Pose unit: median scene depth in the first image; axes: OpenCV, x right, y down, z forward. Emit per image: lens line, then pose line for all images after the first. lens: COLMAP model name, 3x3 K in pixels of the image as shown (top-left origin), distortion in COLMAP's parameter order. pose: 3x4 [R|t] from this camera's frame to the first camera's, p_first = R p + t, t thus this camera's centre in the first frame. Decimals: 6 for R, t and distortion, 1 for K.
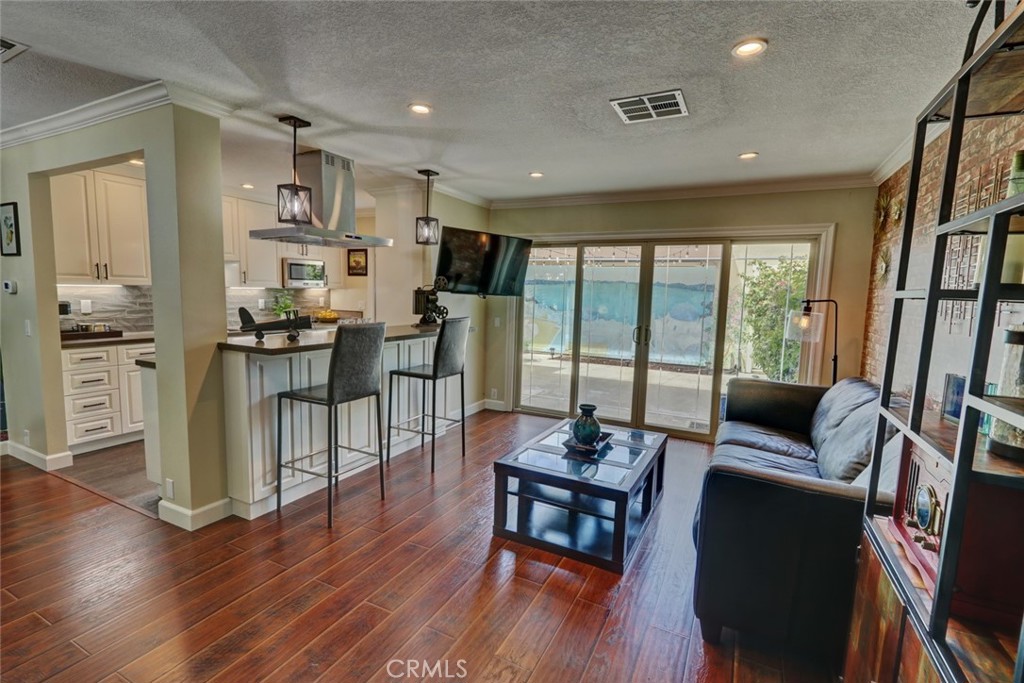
lens RADIAL K [[472.1, 0, 509.5], [0, 472.1, 341.5], [0, 0, 1]] dist [0.002795, -0.000352]
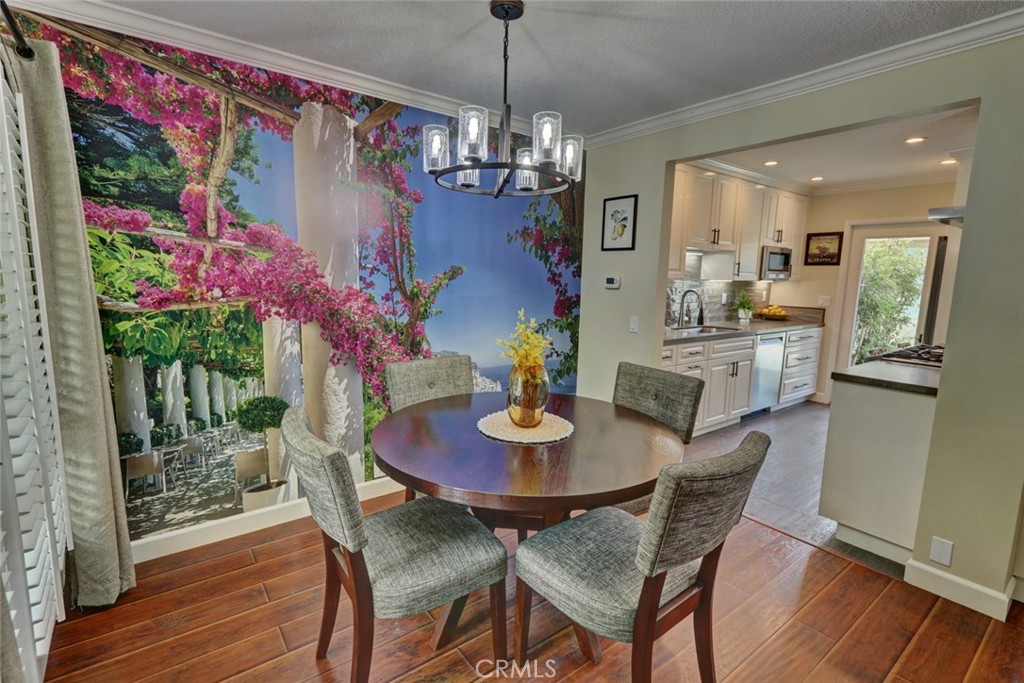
lens RADIAL K [[472.1, 0, 509.5], [0, 472.1, 341.5], [0, 0, 1]] dist [0.002795, -0.000352]
pose [[0.896292, 0.056013, -0.439913, -0.518377], [-0.045867, 0.998380, 0.033672, -0.009950], [0.441086, -0.010003, 0.897409, 0.014156]]
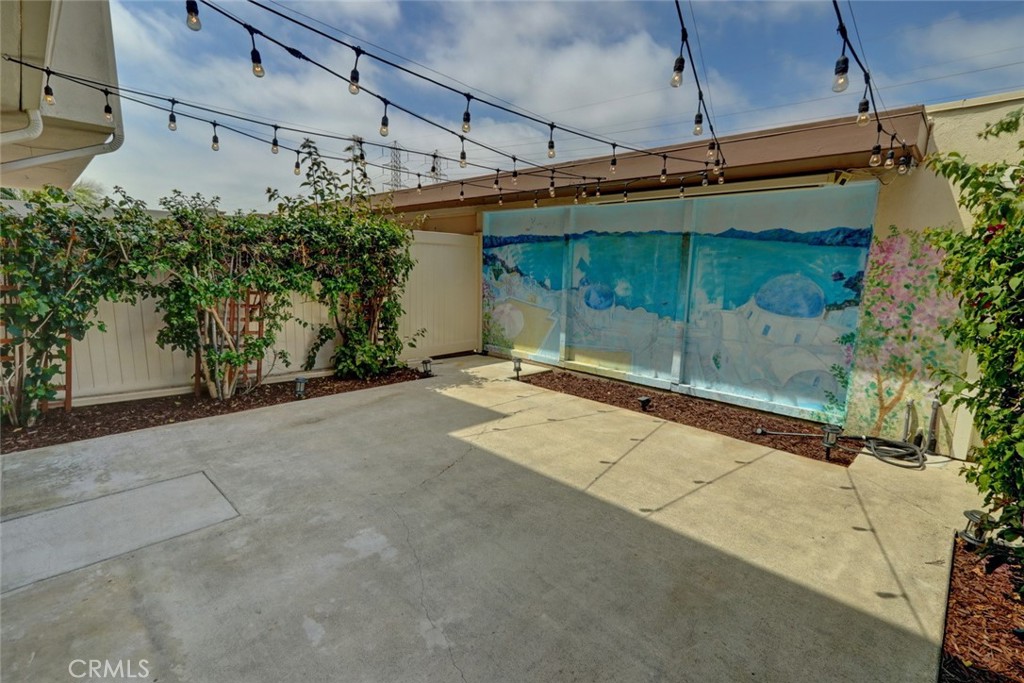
lens RADIAL K [[472.1, 0, 509.5], [0, 472.1, 341.5], [0, 0, 1]] dist [0.002795, -0.000352]
pose [[0.953321, 0.043218, -0.298850, 0.482425], [-0.028413, 0.998152, 0.053714, -0.067917], [0.300619, -0.042715, 0.952787, 0.949987]]
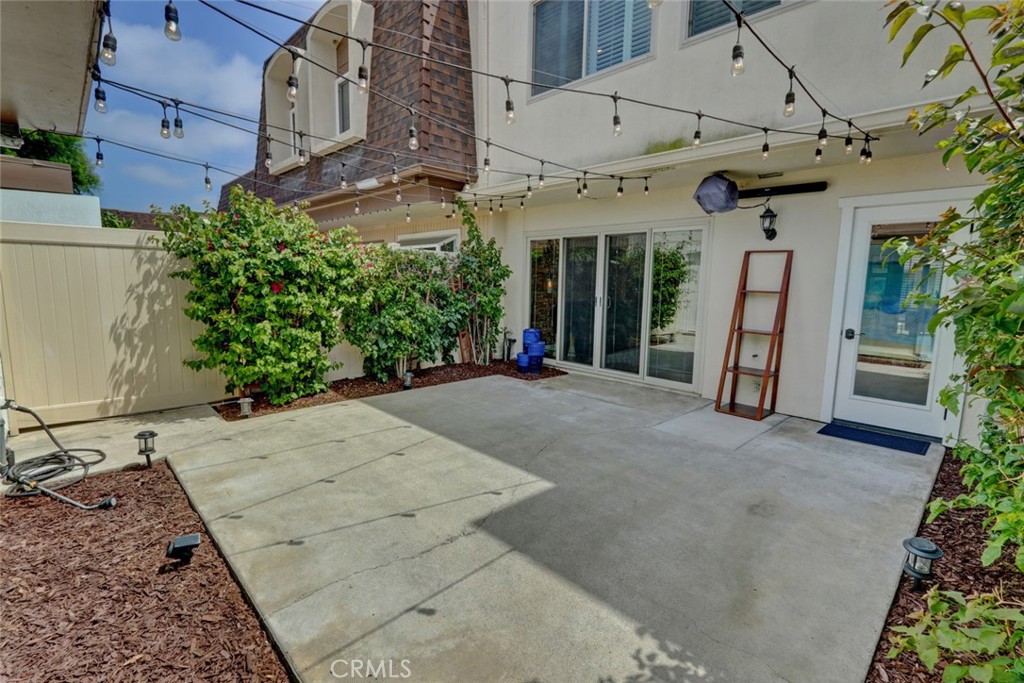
lens RADIAL K [[472.1, 0, 509.5], [0, 472.1, 341.5], [0, 0, 1]] dist [0.002795, -0.000352]
pose [[-0.940766, -0.089408, 0.327056, 0.071429], [-0.010380, 0.971748, 0.235793, -0.195742], [-0.338898, 0.218431, -0.915115, 2.098894]]
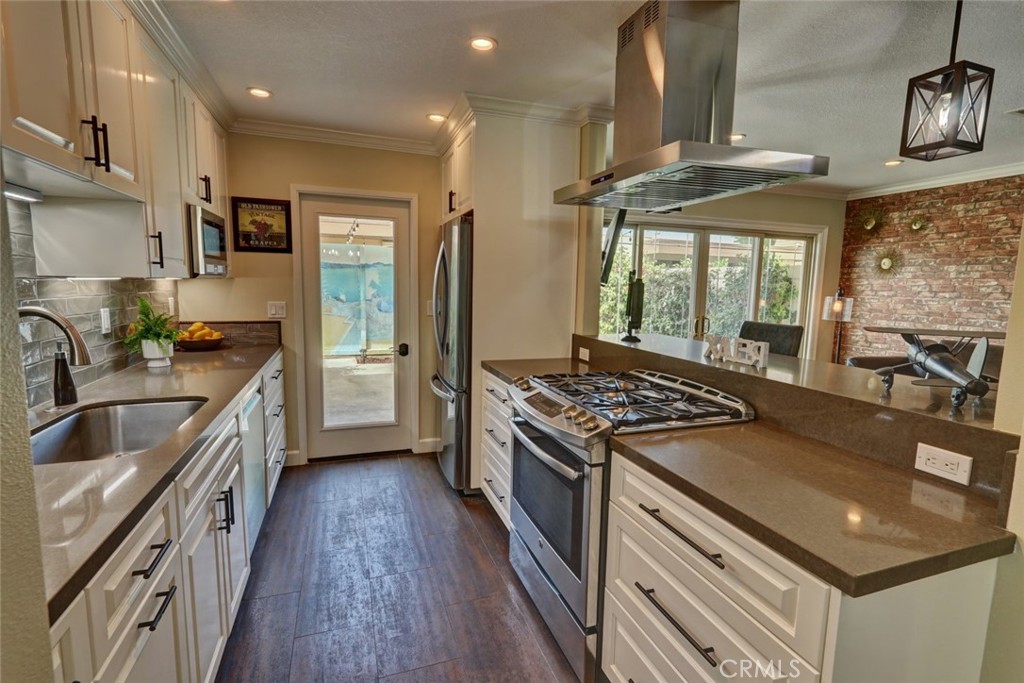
lens RADIAL K [[475.1, 0, 511.1], [0, 475.1, 343.5], [0, 0, 1]] dist [0.002097, -0.000047]
pose [[0.690365, -0.103572, 0.716009, -0.607171], [0.075022, 0.994613, 0.071537, -0.067767], [-0.719561, 0.004330, 0.694416, 0.531413]]
